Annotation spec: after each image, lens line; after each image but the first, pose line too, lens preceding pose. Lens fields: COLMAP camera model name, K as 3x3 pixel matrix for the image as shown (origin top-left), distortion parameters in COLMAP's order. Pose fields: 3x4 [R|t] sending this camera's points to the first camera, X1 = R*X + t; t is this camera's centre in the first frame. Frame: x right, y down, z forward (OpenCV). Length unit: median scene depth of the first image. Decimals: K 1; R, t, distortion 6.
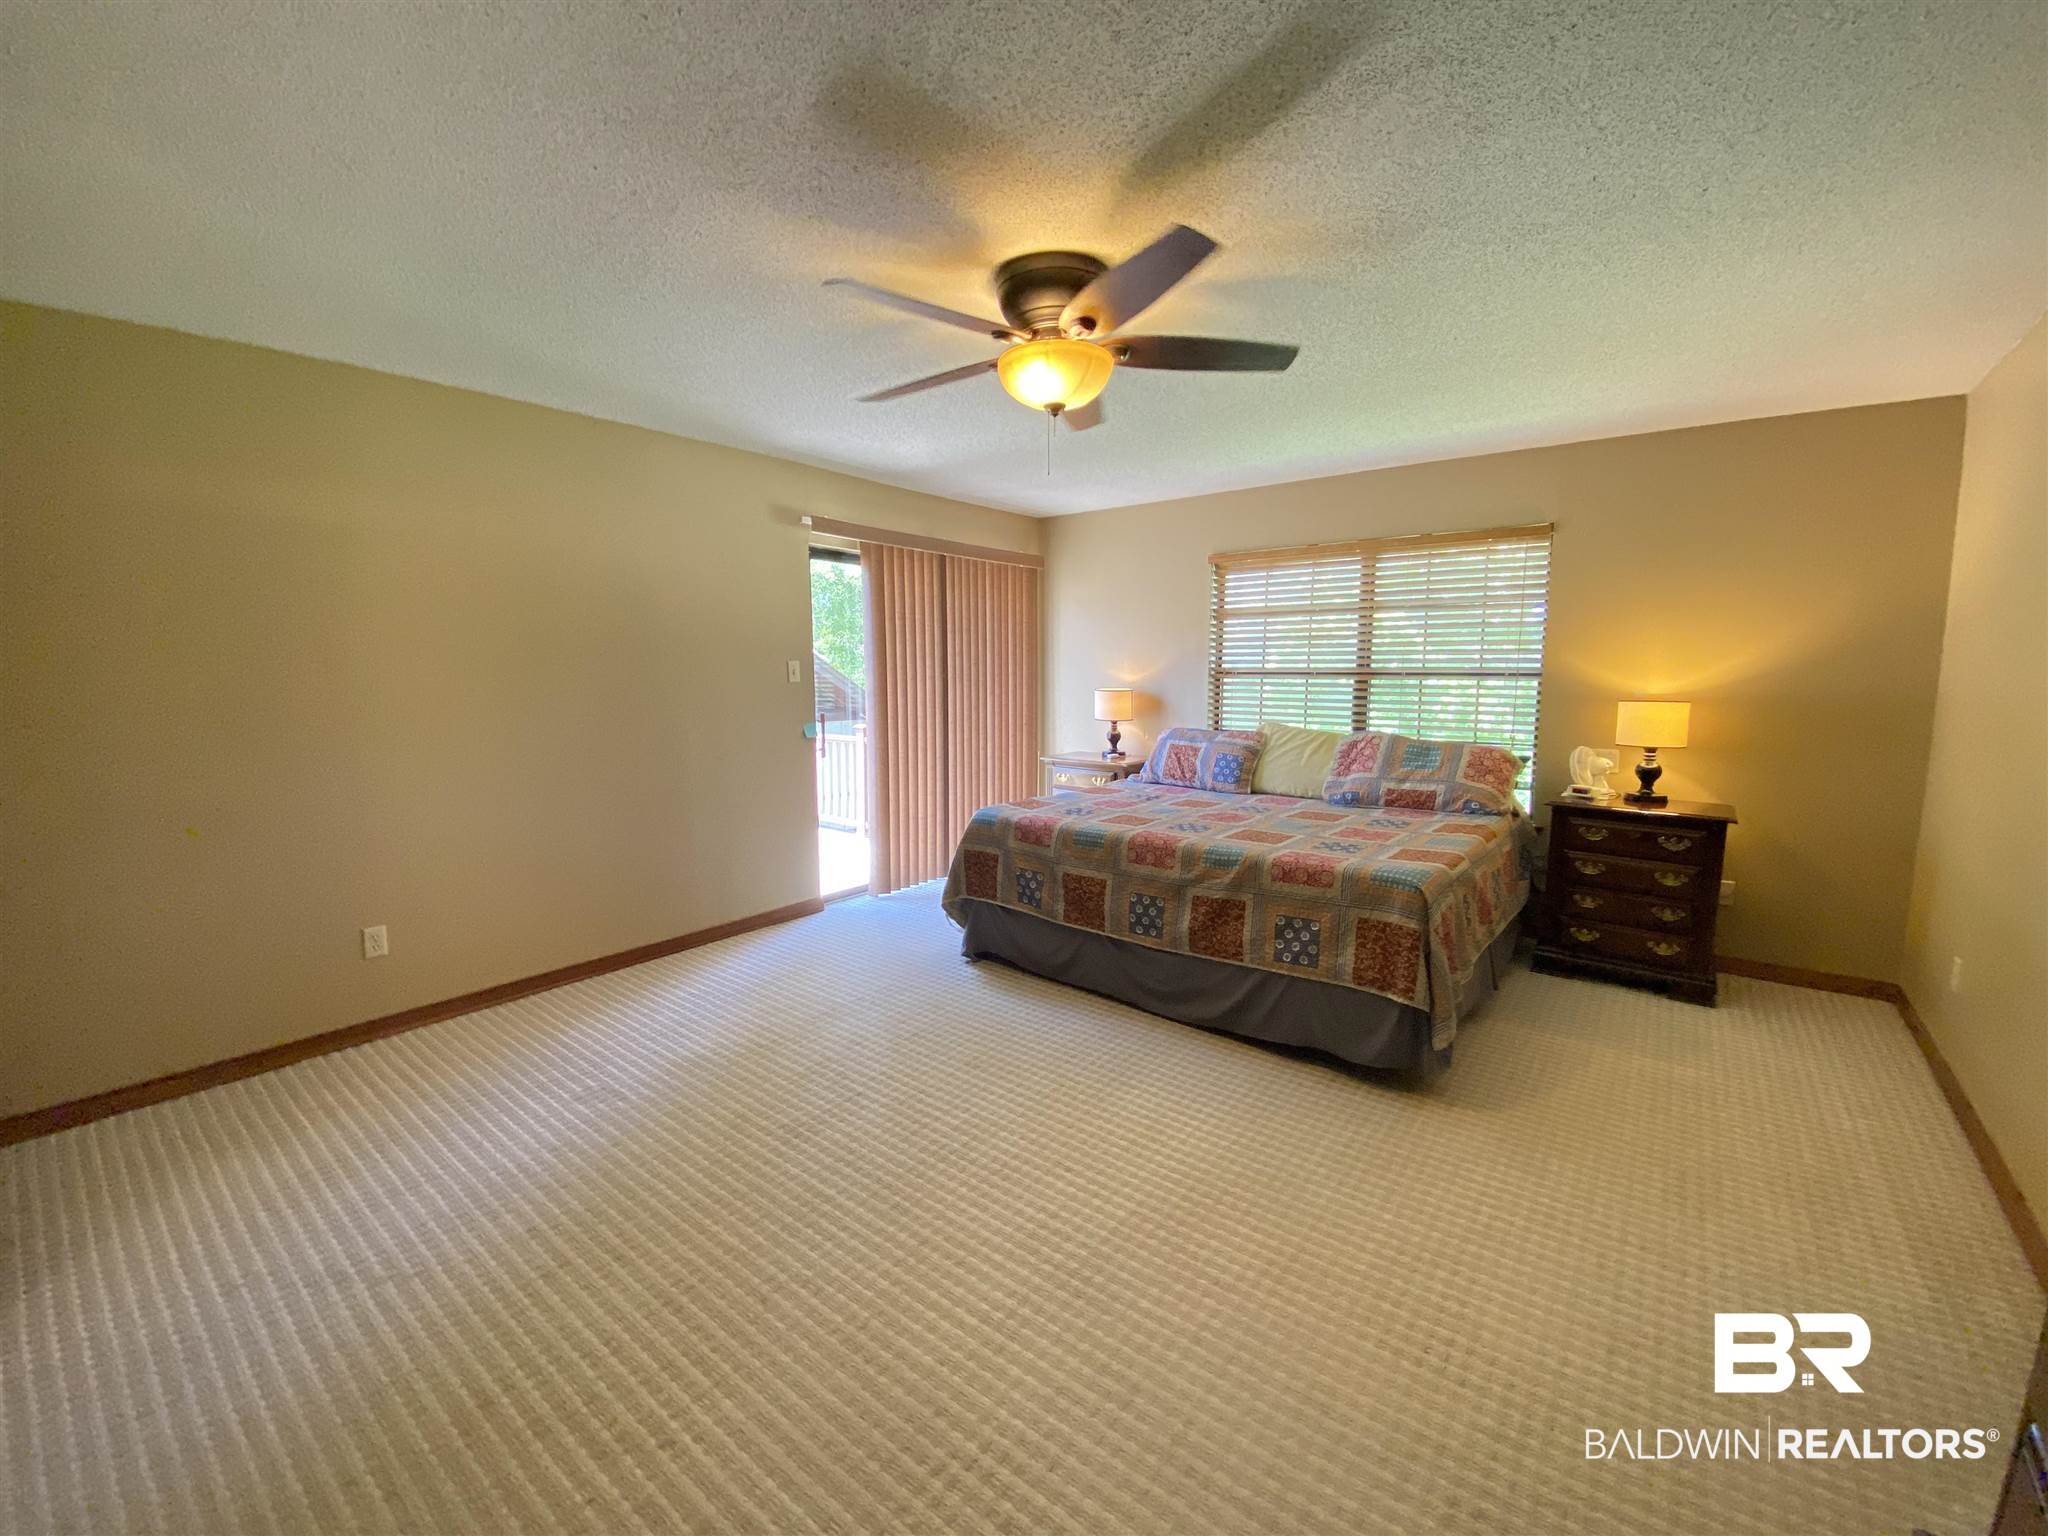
lens RADIAL K [[830.8, 0, 1024.6], [0, 830.8, 767.3], [0, 0, 1]] dist [-0.002495, -0.008929]
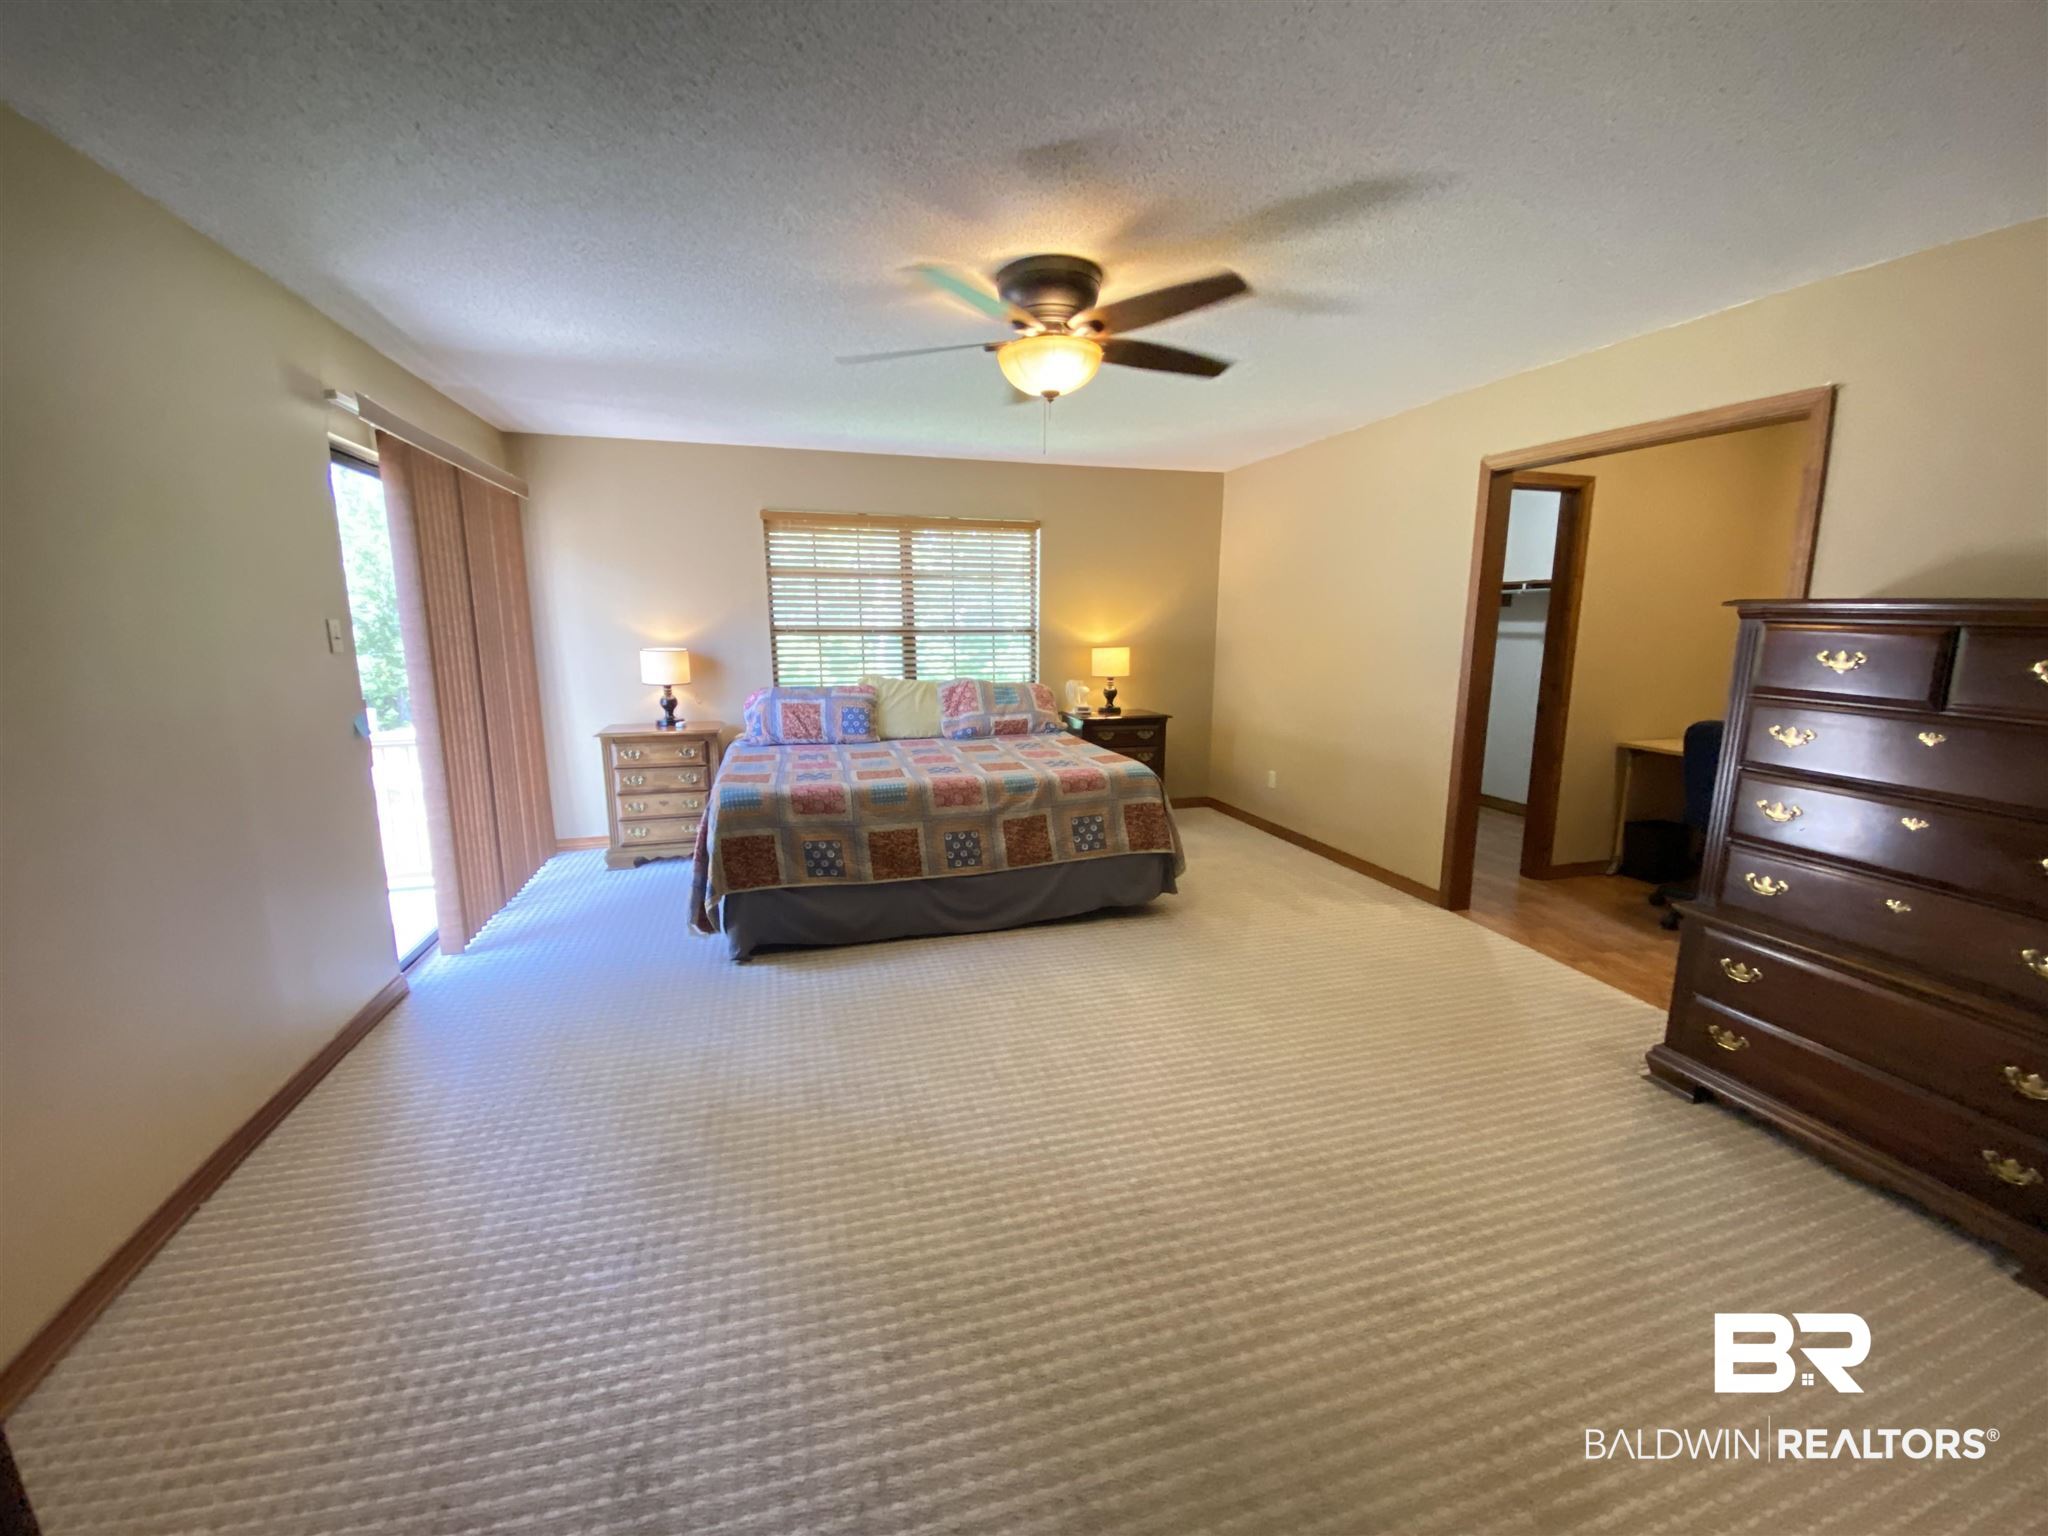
lens RADIAL K [[830.8, 0, 1029.4], [0, 830.8, 773.7], [0, 0, 1]] dist [-0.002495, -0.008929]
pose [[0.525815, -0.149772, 0.837310, -0.665026], [0.098134, 0.988485, 0.115187, -0.039605], [-0.844919, 0.021602, 0.534457, 0.289434]]
